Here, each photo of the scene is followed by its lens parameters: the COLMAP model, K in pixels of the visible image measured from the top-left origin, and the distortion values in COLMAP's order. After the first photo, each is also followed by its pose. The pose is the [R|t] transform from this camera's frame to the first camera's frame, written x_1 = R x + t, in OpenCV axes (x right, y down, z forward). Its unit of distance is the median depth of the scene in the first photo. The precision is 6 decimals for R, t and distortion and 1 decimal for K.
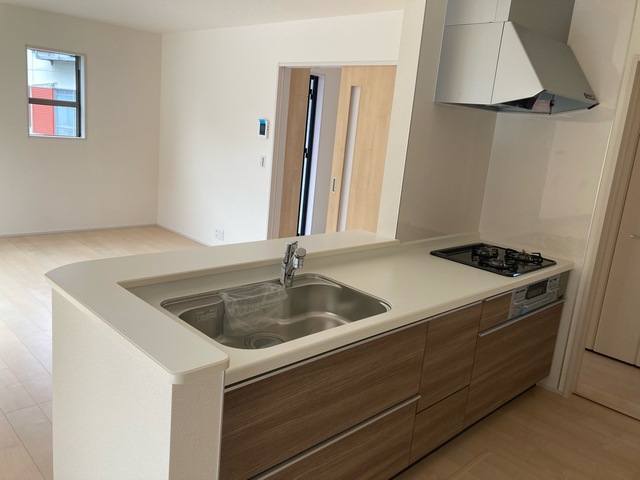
lens RADIAL K [[523.8, 0, 320.0], [0, 523.8, 240.0], [0, 0, 1]] dist [0.049586, -0.066169]
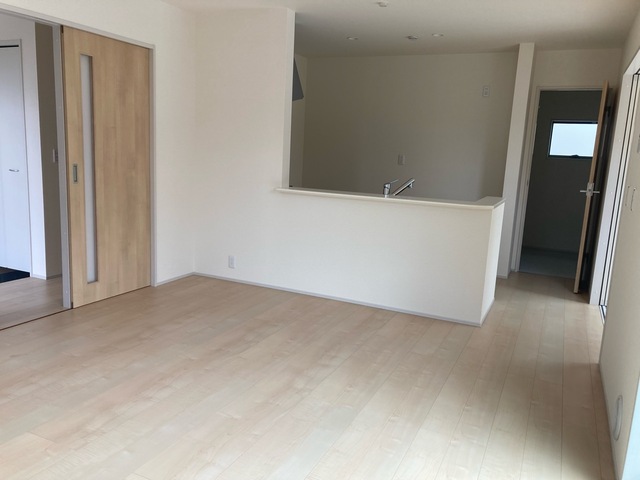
lens RADIAL K [[523.8, 0, 320.0], [0, 523.8, 240.0], [0, 0, 1]] dist [0.049586, -0.066169]
pose [[-0.349357, -0.268283, 0.897760, -1.121581], [0.124884, 0.936252, 0.328384, -0.296183], [-0.928630, 0.226839, -0.293582, 1.166348]]
